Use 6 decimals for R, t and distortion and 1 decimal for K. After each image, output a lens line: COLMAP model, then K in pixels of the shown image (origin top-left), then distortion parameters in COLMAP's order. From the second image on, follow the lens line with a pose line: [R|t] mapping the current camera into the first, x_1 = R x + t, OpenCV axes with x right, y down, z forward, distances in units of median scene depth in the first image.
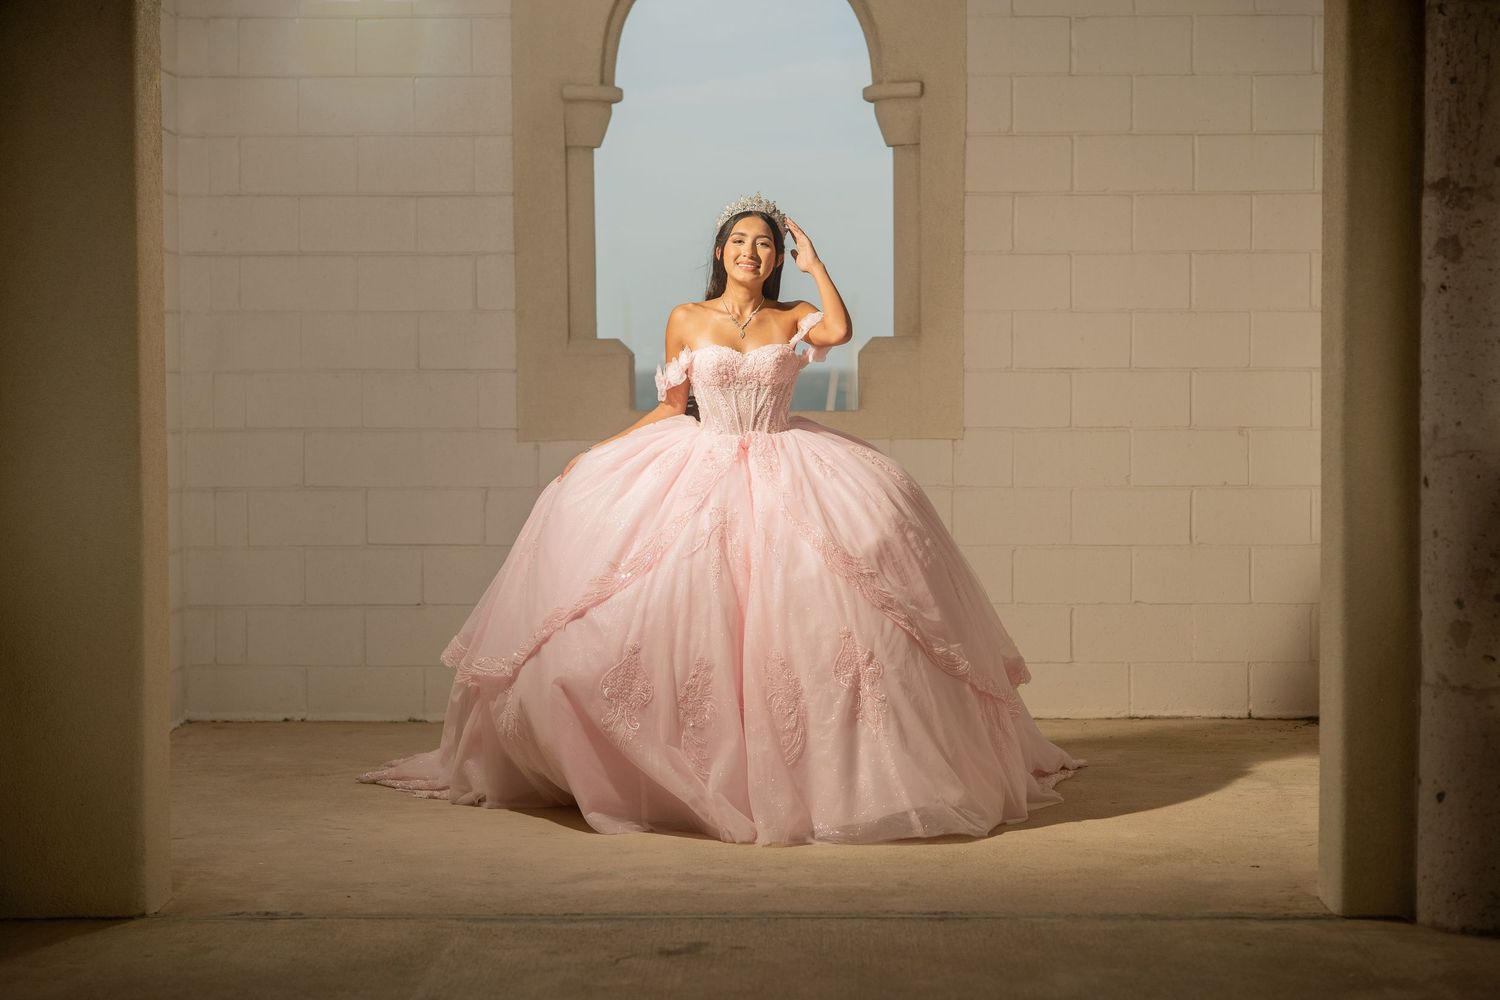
lens RADIAL K [[3731.7, 0, 750.0], [0, 3731.7, 500.0], [0, 0, 1]] dist [0.261417, -0.544393]
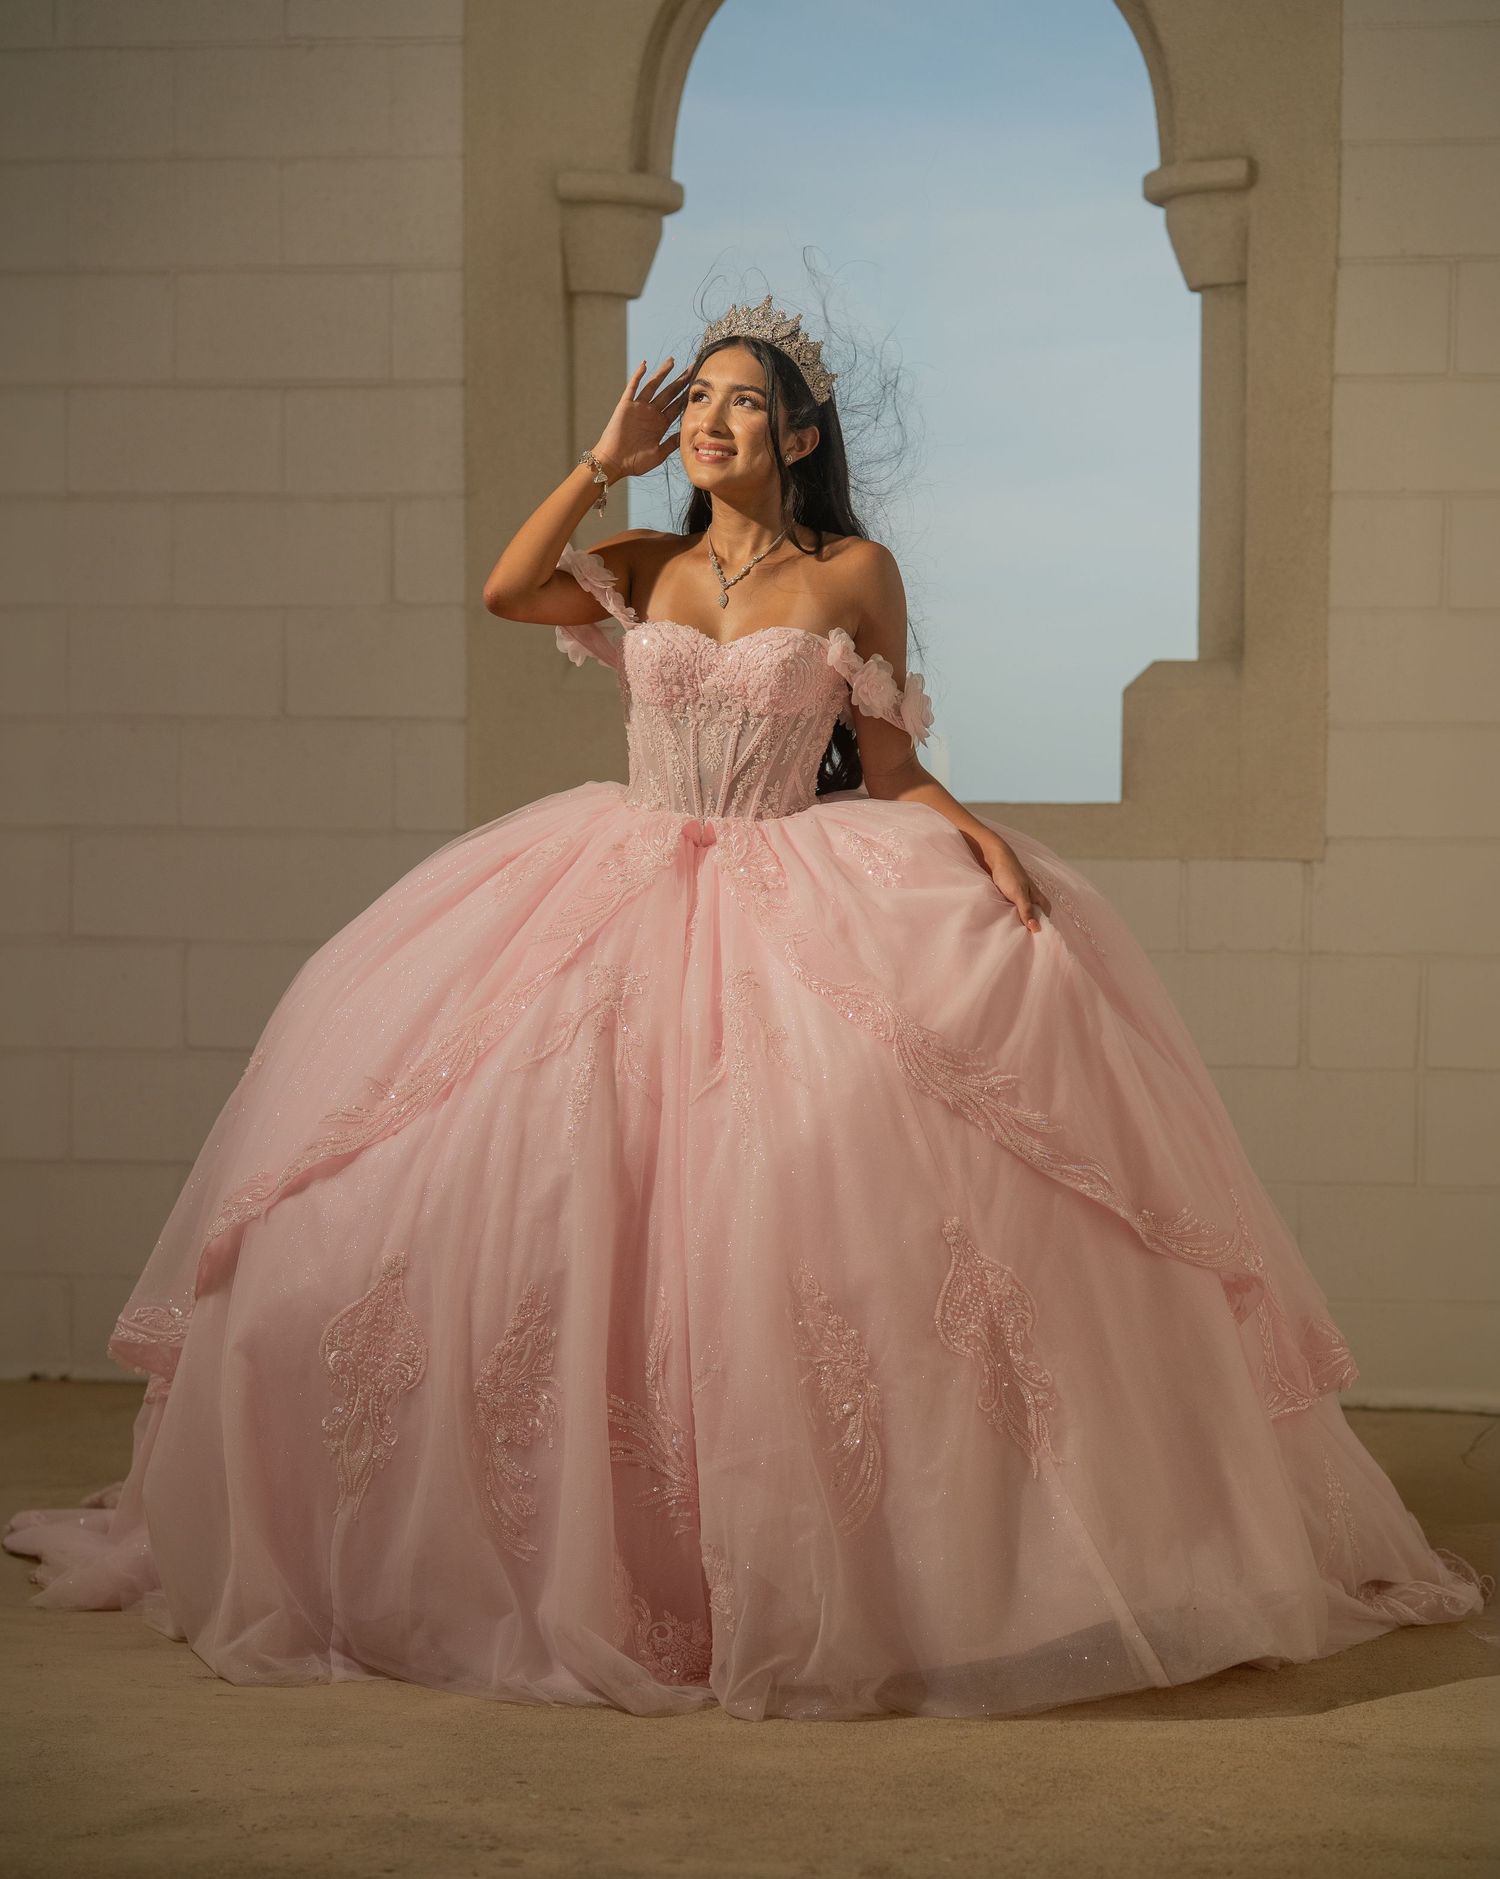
lens RADIAL K [[5005.3, 0, 749.0], [0, 5005.3, 996.5], [0, 0, 1]] dist [0.133978, 0.425208]
pose [[0.989422, 0.015302, -0.144255, 0.078657], [-0.016285, 0.999852, -0.005633, 0.007342], [0.144148, 0.007922, 0.989524, 0.312721]]
